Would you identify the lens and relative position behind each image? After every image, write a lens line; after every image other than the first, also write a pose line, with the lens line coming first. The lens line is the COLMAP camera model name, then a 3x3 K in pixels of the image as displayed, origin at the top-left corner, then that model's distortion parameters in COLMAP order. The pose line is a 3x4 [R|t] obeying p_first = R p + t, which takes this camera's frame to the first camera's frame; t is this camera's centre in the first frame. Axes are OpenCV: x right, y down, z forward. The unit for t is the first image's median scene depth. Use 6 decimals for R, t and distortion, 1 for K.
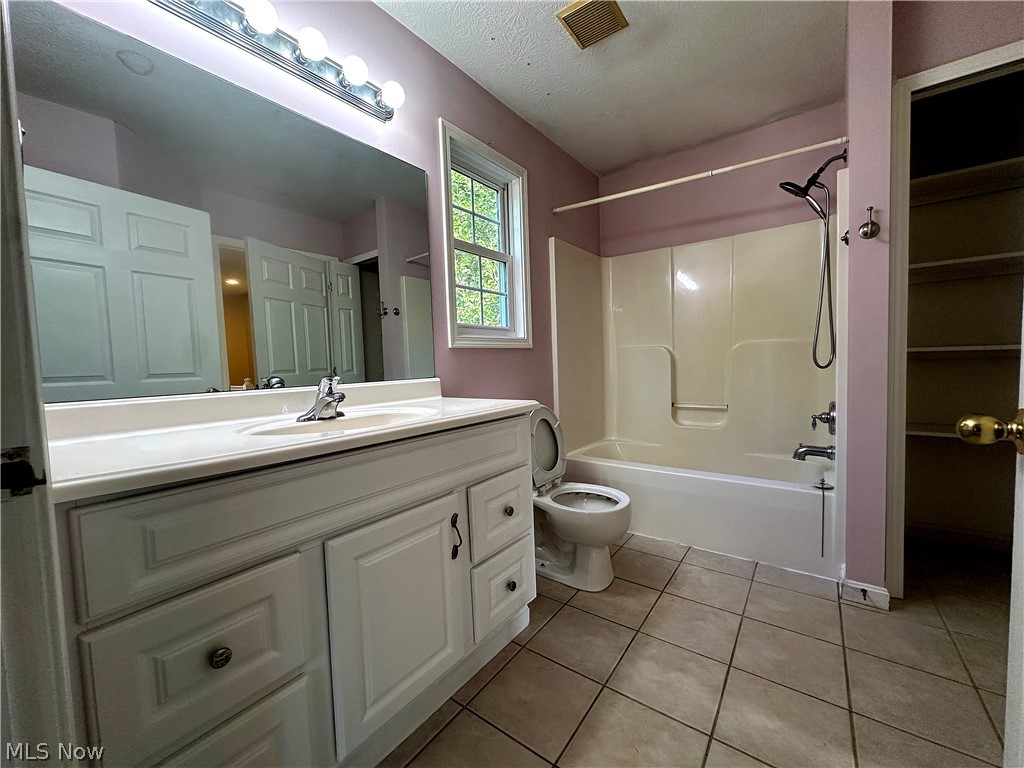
lens RADIAL K [[410.2, 0, 511.9], [0, 410.2, 385.3], [0, 0, 1]] dist [0.000689, 0.000043]
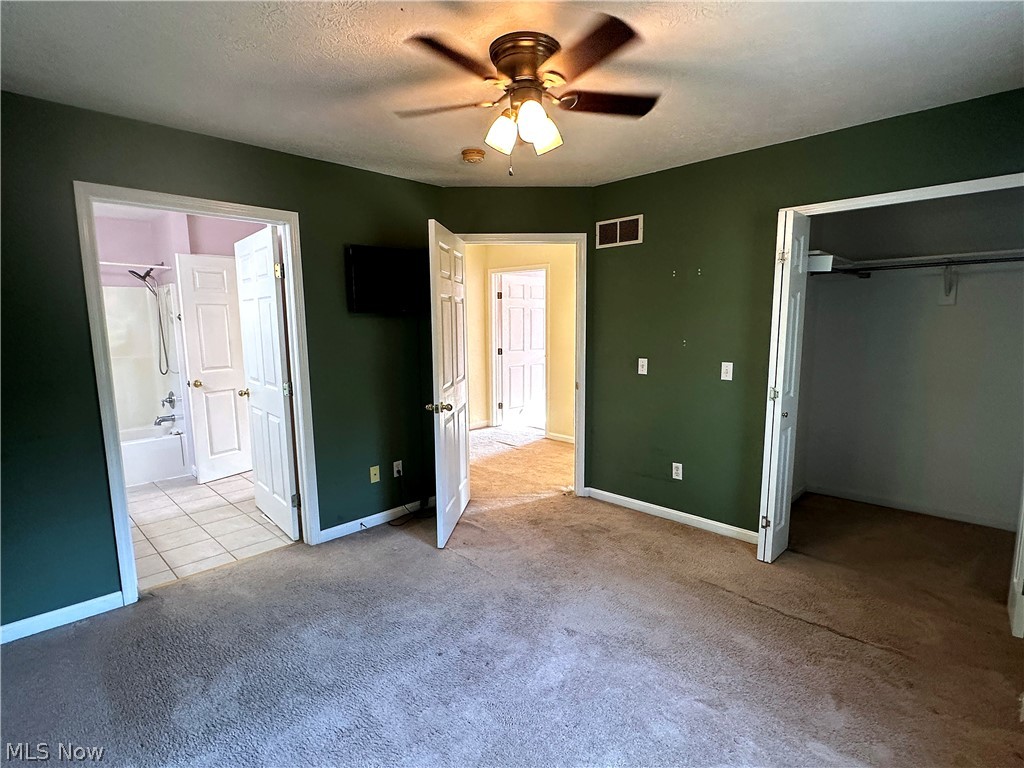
lens RADIAL K [[508.3, 0, 512.3], [0, 508.3, 387.7], [0, 0, 1]] dist [0.000255, 0.000023]
pose [[0.130371, -0.105247, 0.985863, -1.353639], [0.058963, 0.993413, 0.098256, -0.118573], [-0.989710, 0.045319, 0.135718, -0.904638]]
